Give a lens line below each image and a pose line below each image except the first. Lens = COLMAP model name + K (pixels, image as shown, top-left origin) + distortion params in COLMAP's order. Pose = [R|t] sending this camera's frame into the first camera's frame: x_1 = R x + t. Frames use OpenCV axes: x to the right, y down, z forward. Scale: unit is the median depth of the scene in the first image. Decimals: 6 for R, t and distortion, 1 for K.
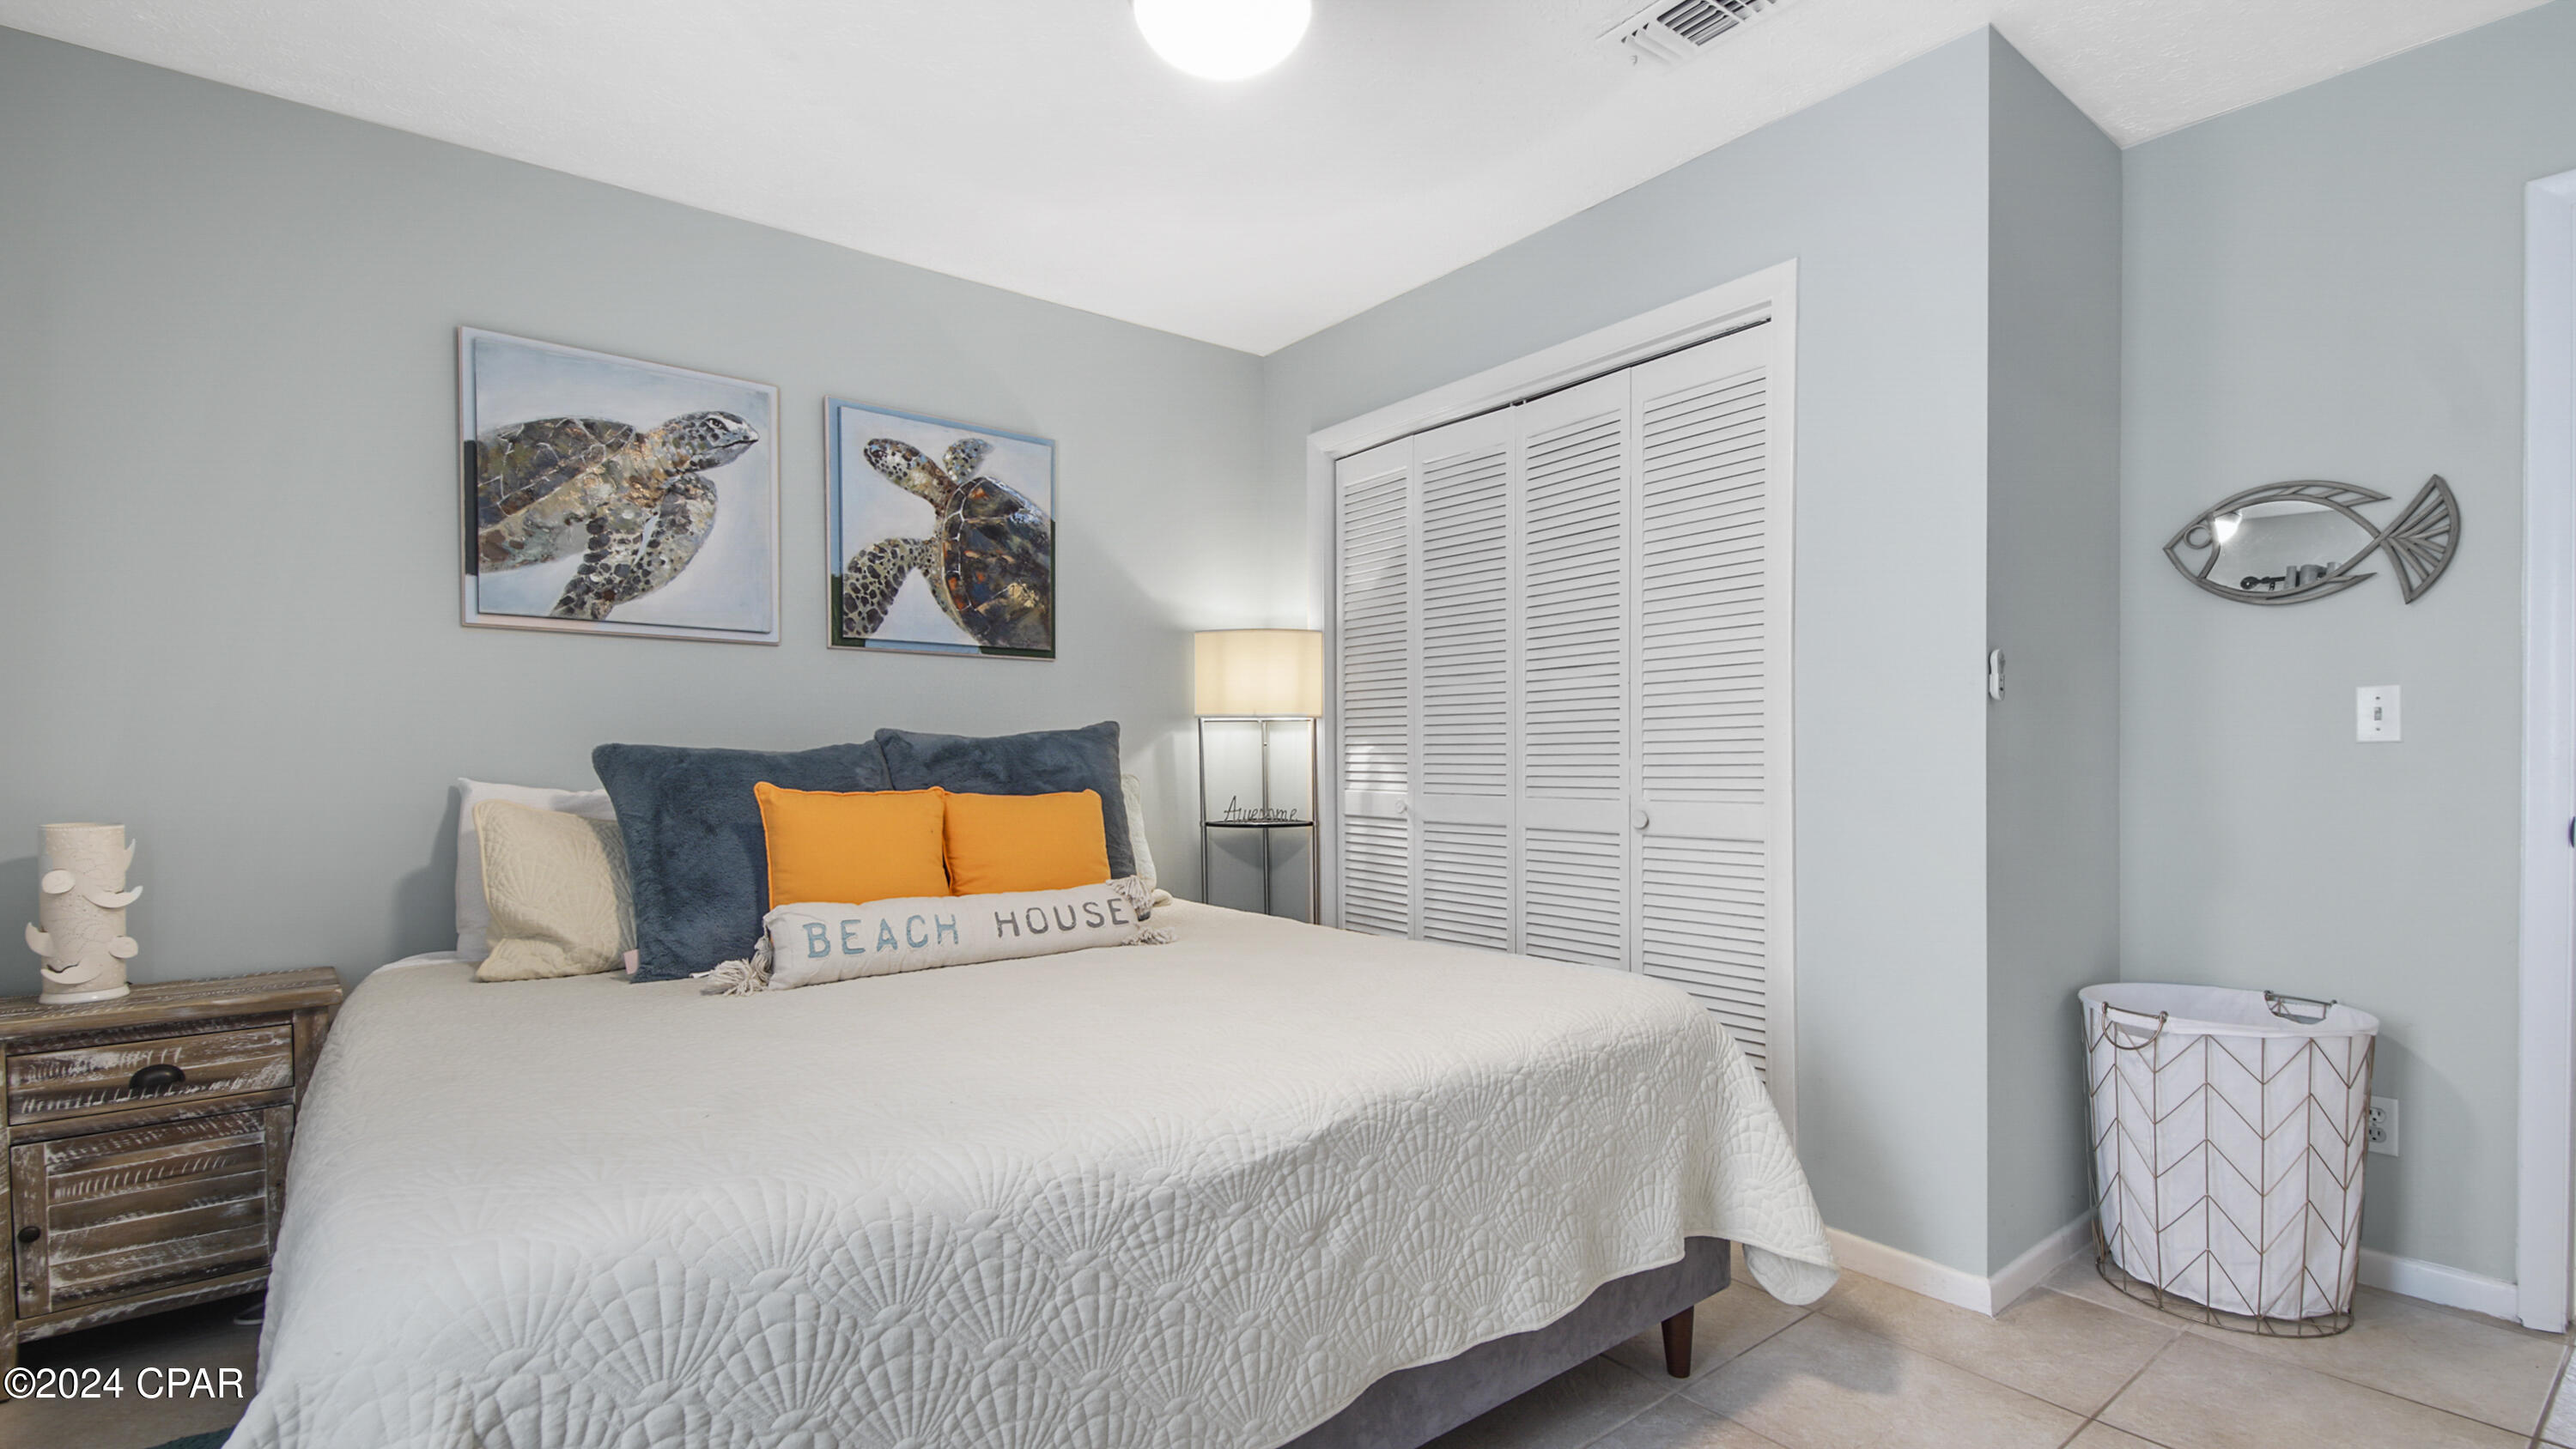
lens RADIAL K [[1140.5, 0, 1294.9], [0, 1140.5, 811.4], [0, 0, 1]] dist [0.033395, -0.017786]
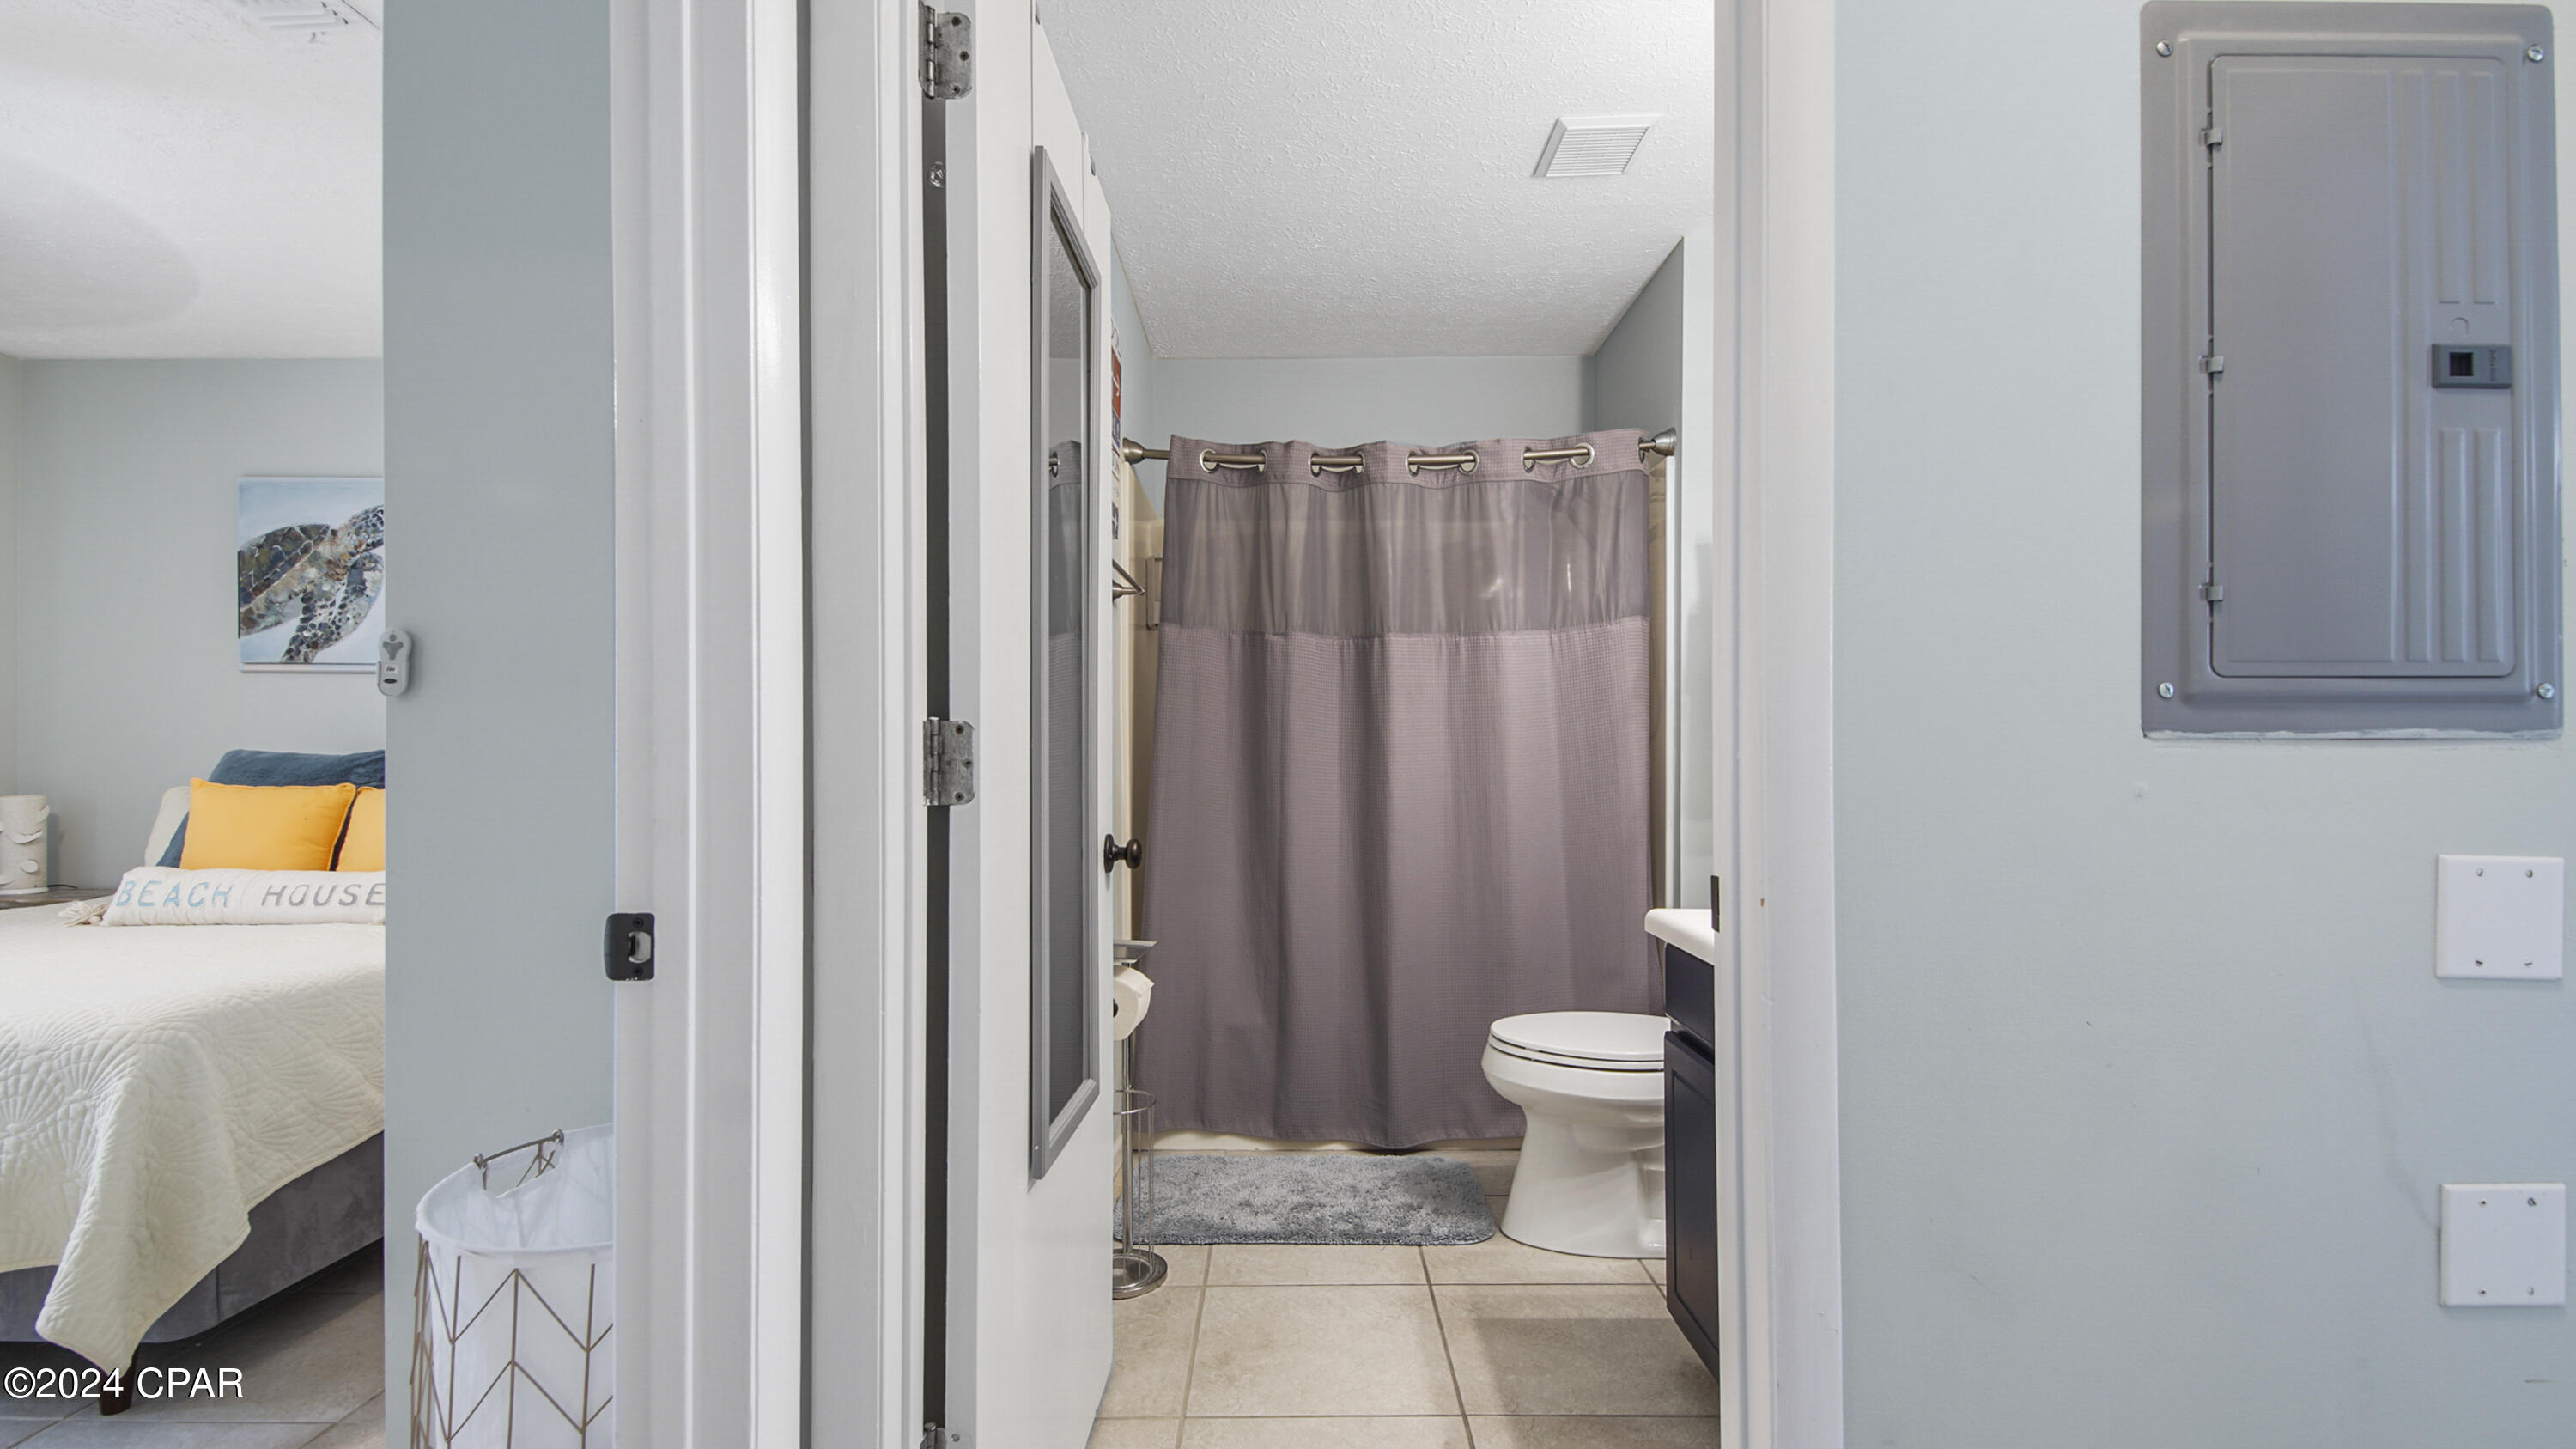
lens RADIAL K [[1129.9, 0, 1302.5], [0, 1129.9, 789.1], [0, 0, 1]] dist [0.030692, -0.017678]
pose [[0.793076, 0.022974, -0.608689, 1.267200], [-0.031012, 0.999515, -0.002680, -0.043868], [0.608333, 0.021002, 0.793404, 0.631704]]
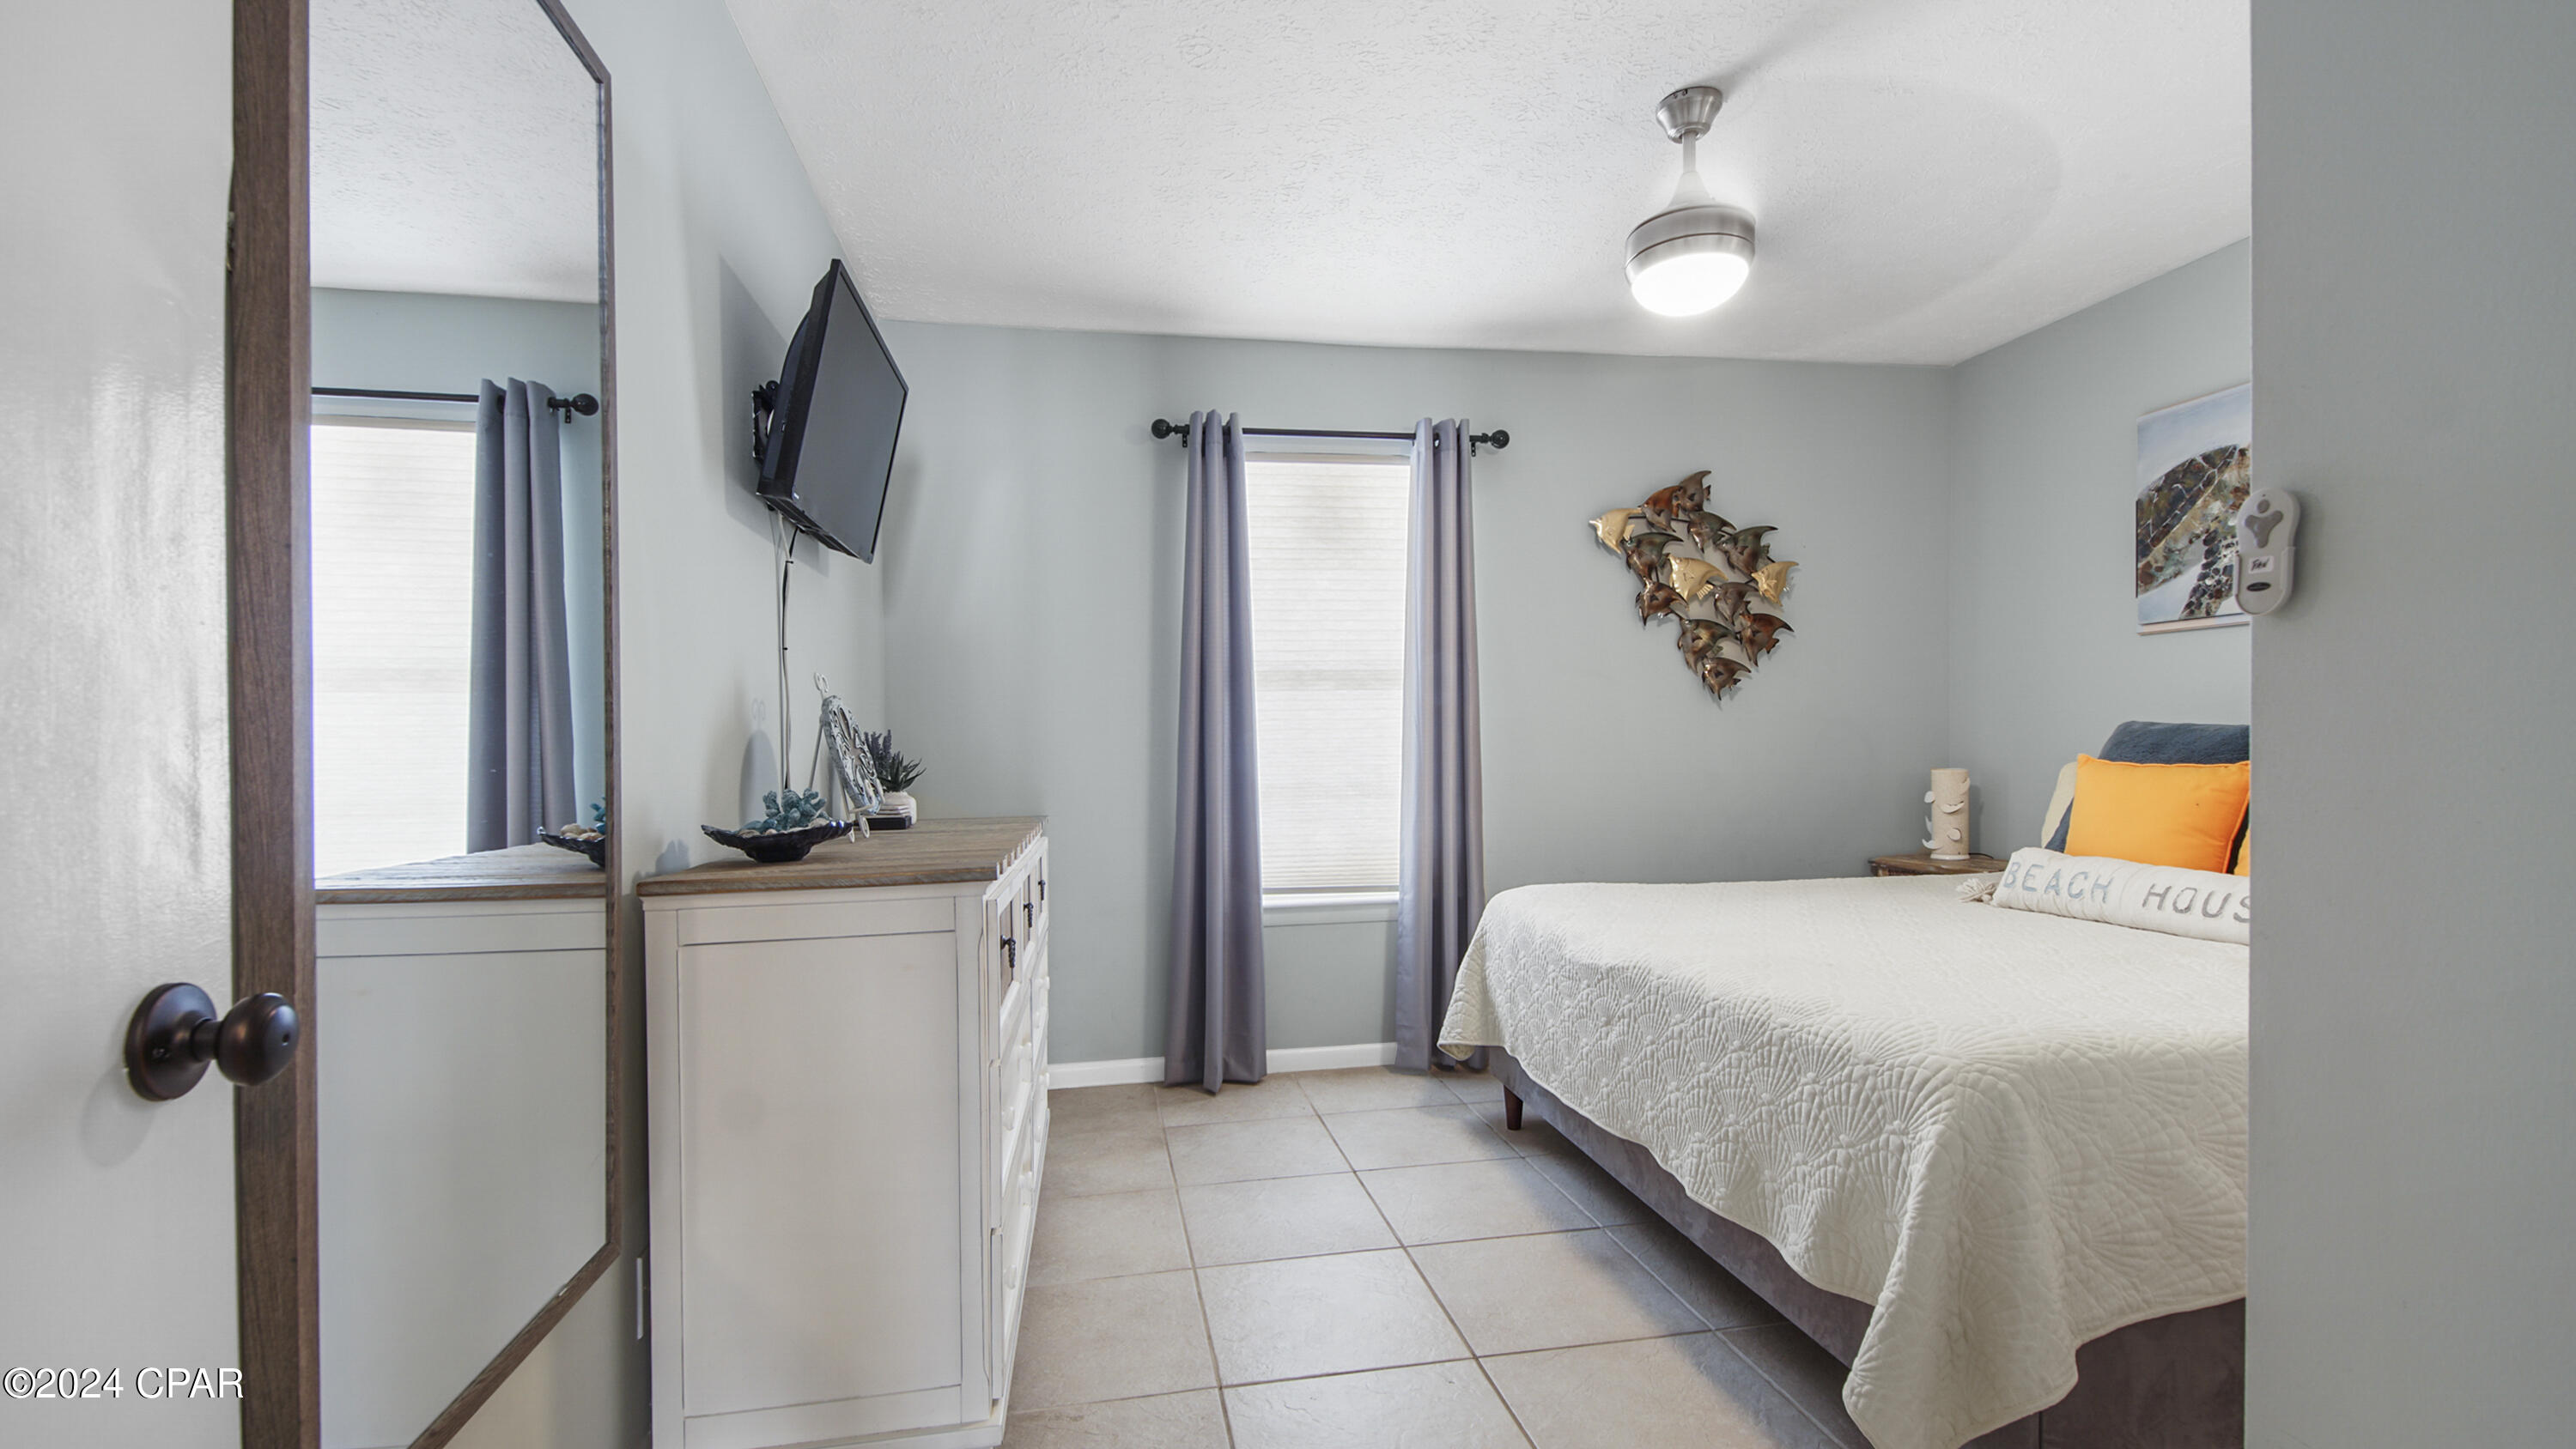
lens RADIAL K [[1138.6, 0, 1268.0], [0, 1138.6, 746.0], [0, 0, 1]] dist [0.060859, -0.041807]
pose [[-0.477950, 0.015069, -0.878258, 0.949649], [-0.017590, 0.999488, 0.026722, -0.045675], [0.878211, 0.028221, -0.477441, 0.726789]]
